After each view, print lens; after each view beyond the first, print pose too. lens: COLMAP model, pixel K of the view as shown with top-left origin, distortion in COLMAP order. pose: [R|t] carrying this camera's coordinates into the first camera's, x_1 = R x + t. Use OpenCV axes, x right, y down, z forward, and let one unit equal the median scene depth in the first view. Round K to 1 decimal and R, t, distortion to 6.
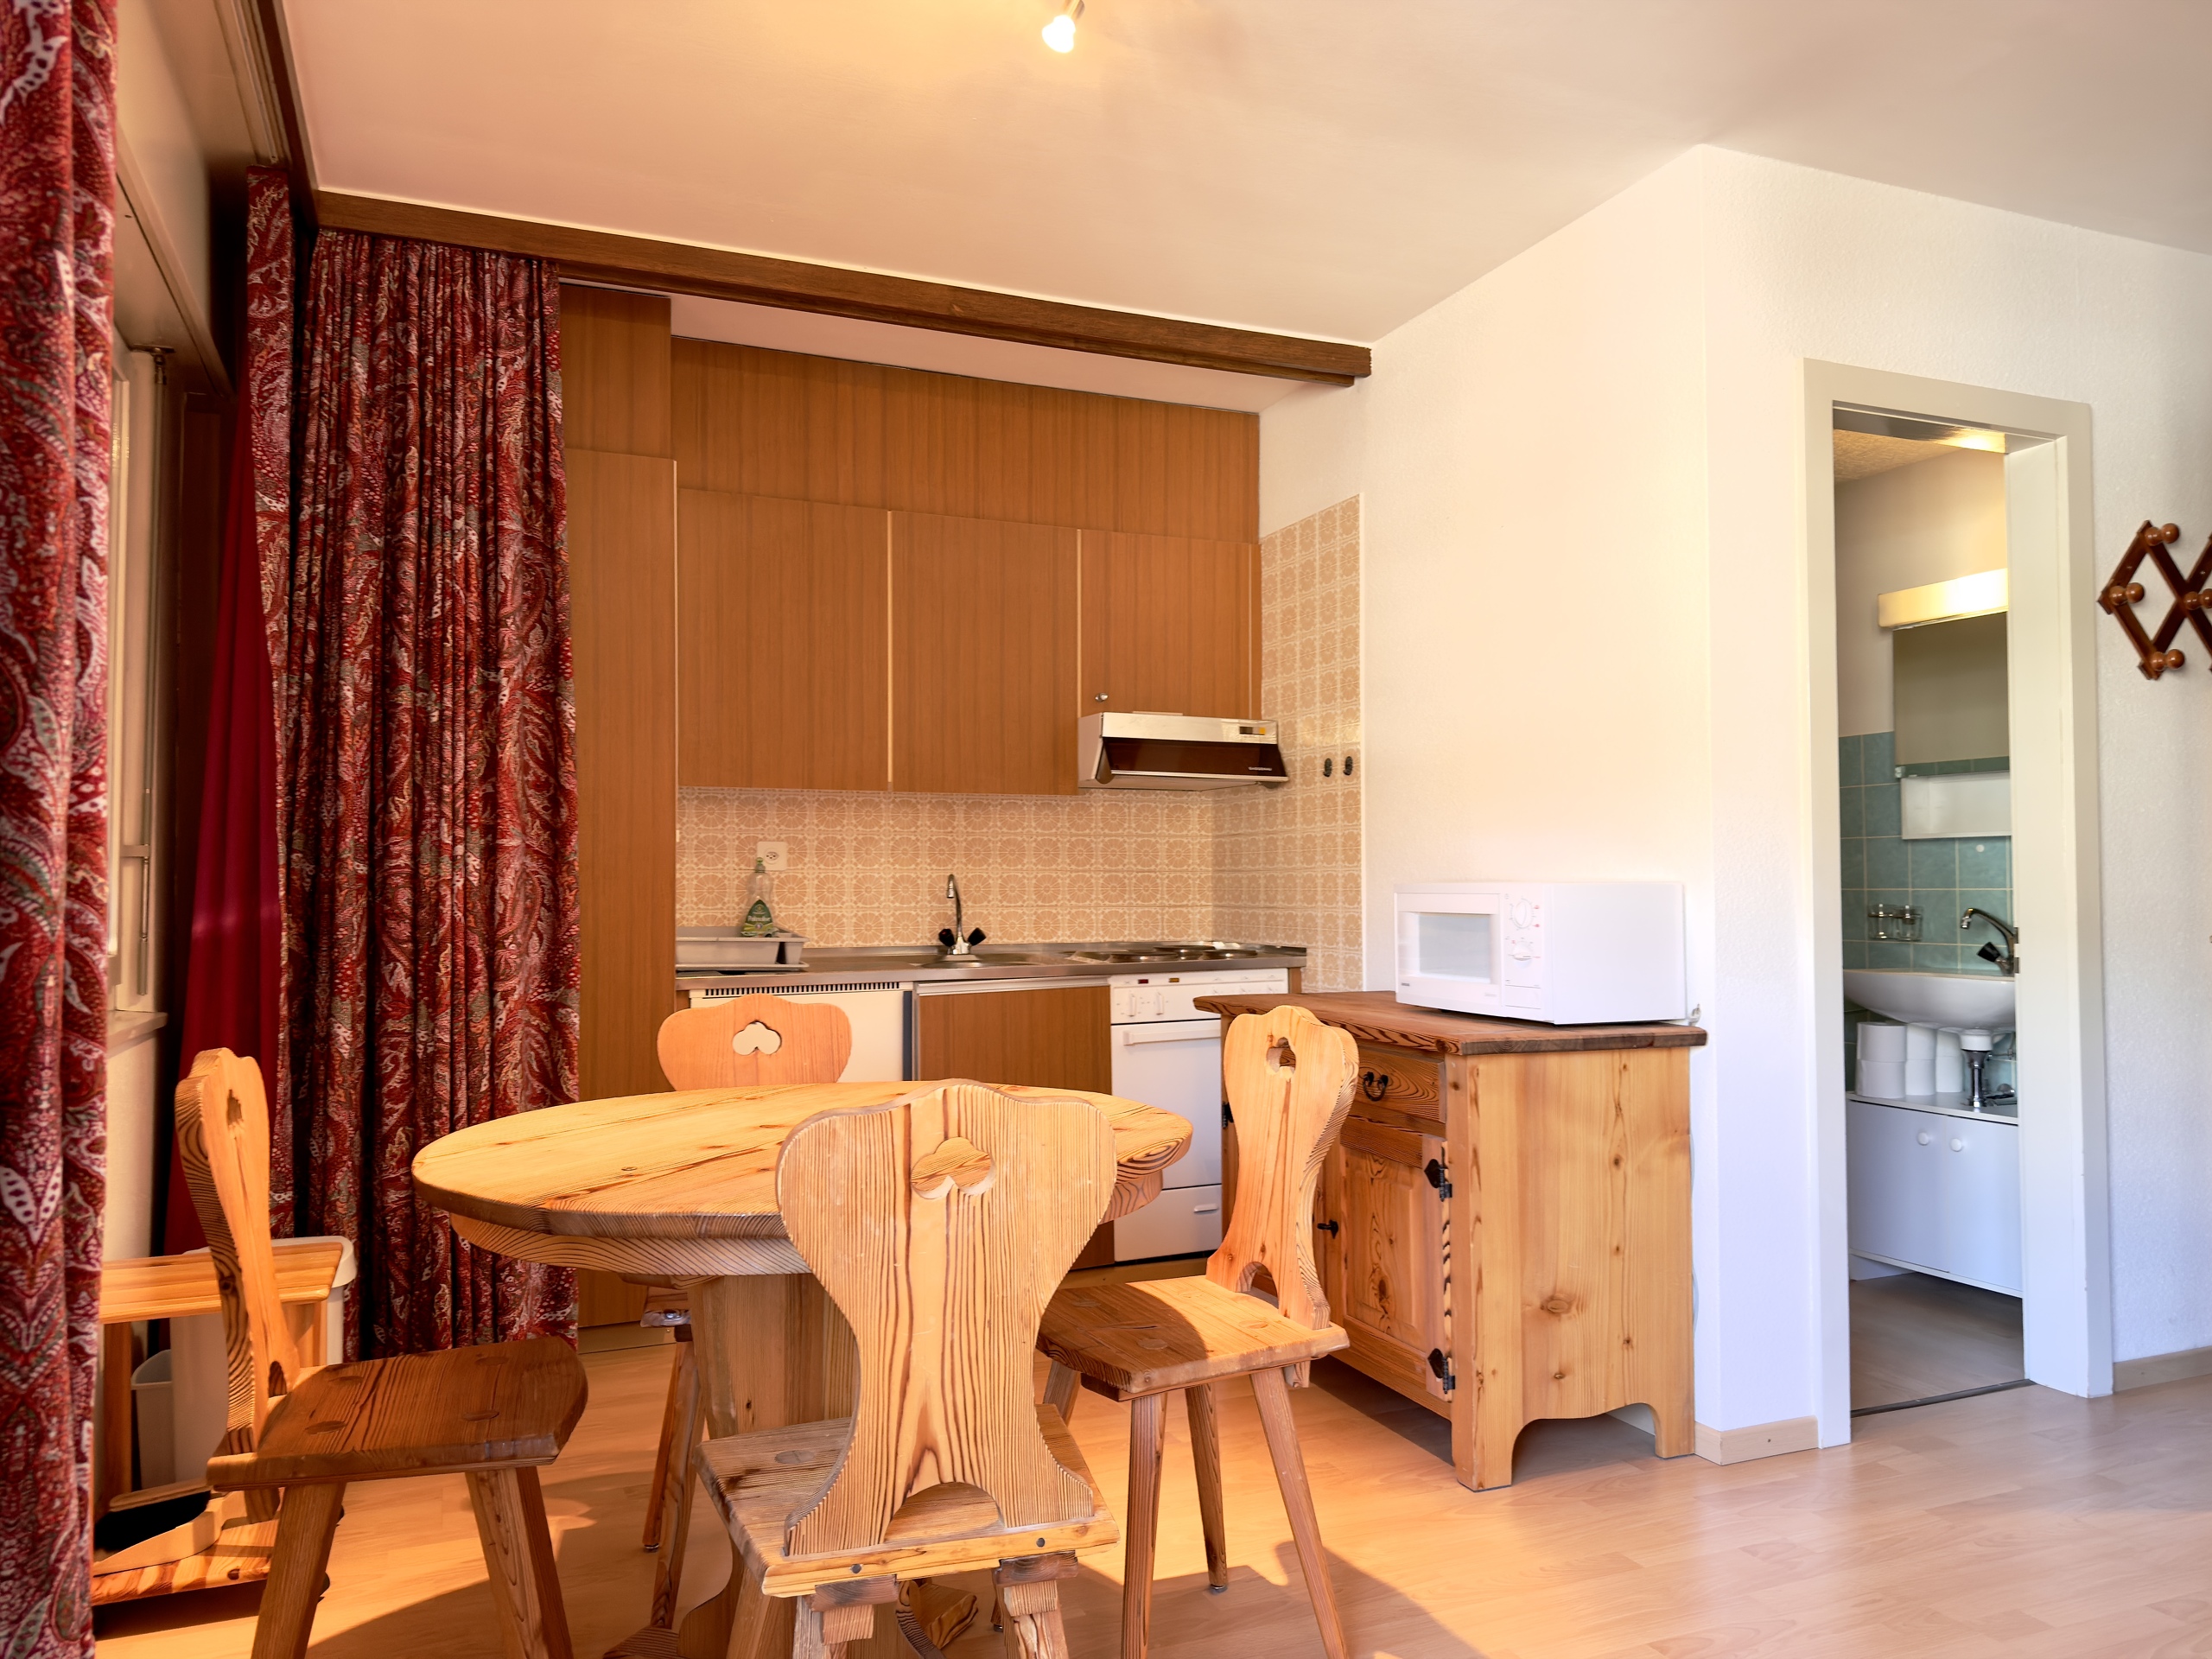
lens RADIAL K [[1541.6, 0, 1102.1], [0, 1541.6, 845.8], [0, 0, 1]] dist [0.126057, -0.210168]
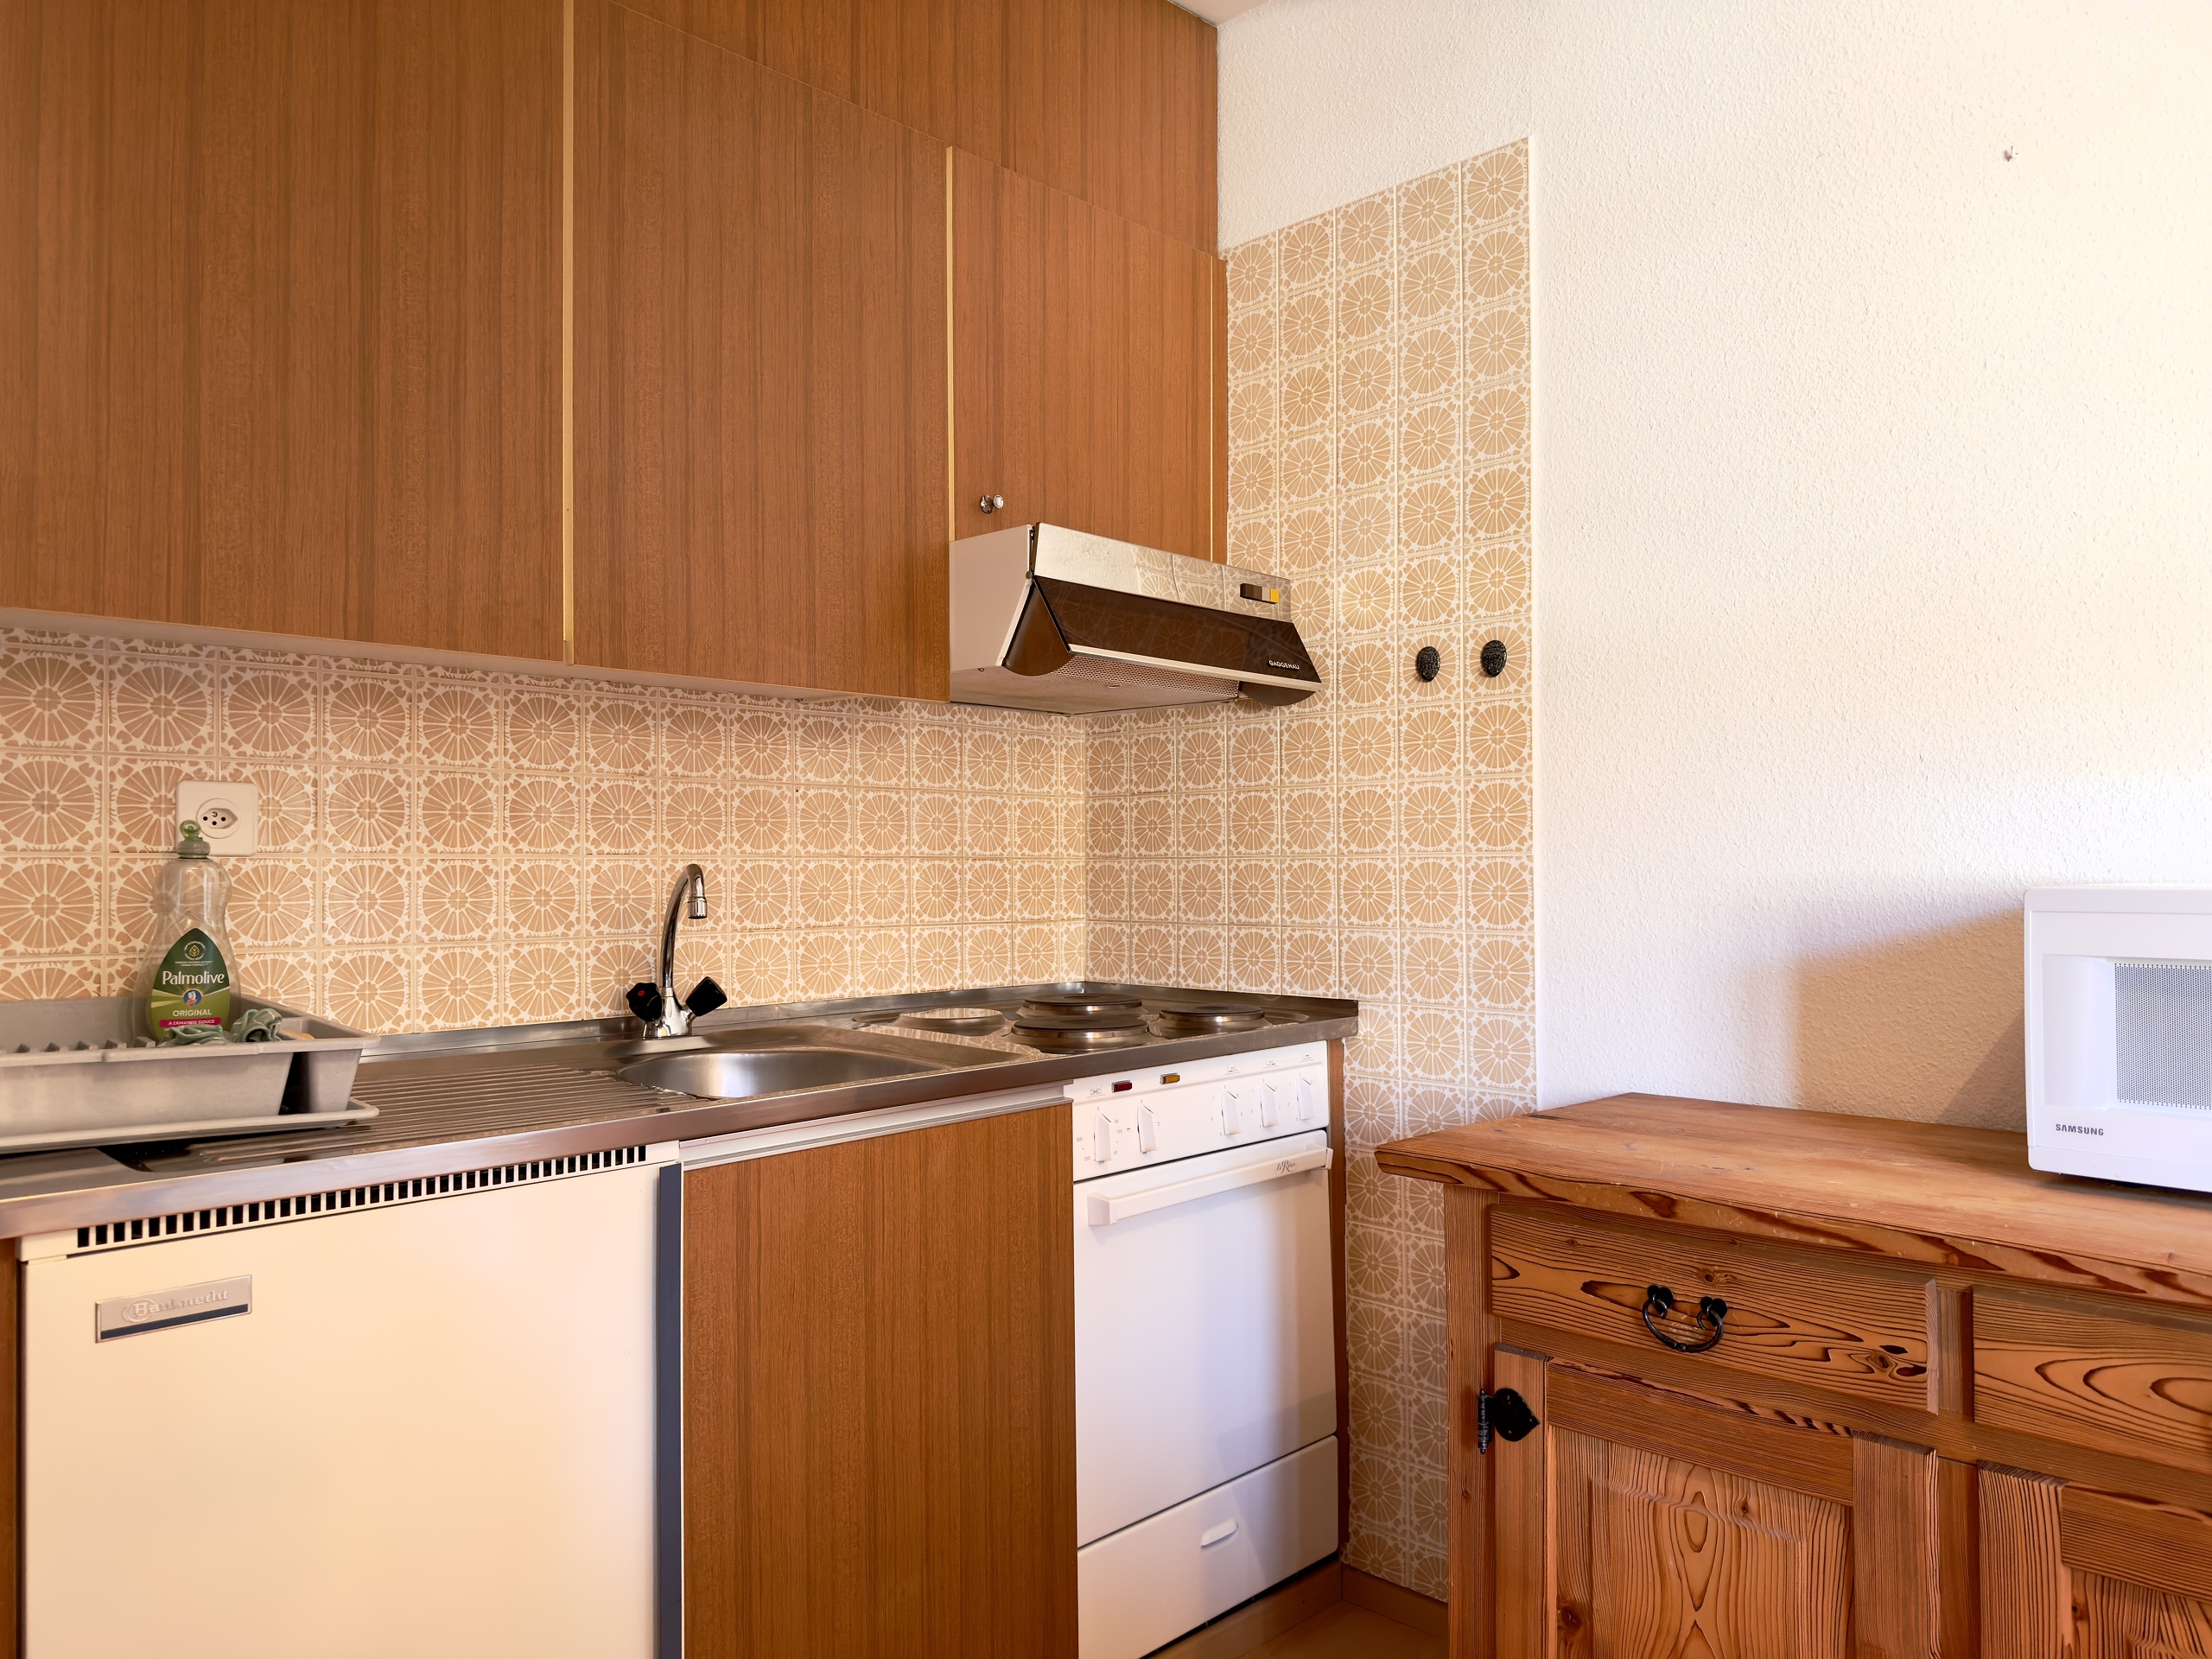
lens RADIAL K [[1541.6, 0, 1102.1], [0, 1541.6, 845.8], [0, 0, 1]] dist [0.126057, -0.210168]
pose [[0.920727, 0.004900, 0.390177, -0.161750], [-0.008116, 0.999945, 0.006595, 0.009180], [-0.390124, -0.009239, 0.920716, 0.539017]]
